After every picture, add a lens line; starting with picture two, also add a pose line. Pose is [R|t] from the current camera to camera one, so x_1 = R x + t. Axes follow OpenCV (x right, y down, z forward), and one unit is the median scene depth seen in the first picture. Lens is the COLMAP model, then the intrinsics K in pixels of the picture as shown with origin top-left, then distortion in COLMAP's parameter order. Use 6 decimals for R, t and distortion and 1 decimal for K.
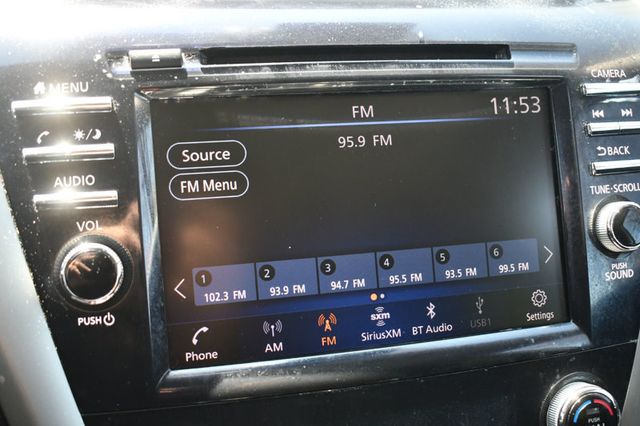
lens RADIAL K [[723.0, 0, 320.0], [0, 723.0, 213.0], [0, 0, 1]] dist [-0.065850, 0.011072]
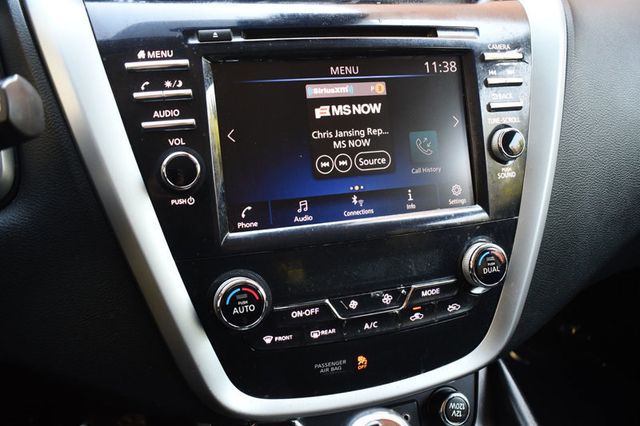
lens RADIAL K [[602.8, 0, 320.0], [0, 602.8, 213.0], [0, 0, 1]] dist [-0.081969, 0.007243]
pose [[0.997169, -0.022203, 0.071846, -0.096068], [0.018358, 0.998386, 0.053735, 0.099727], [-0.072923, -0.052264, 0.995967, -0.313485]]
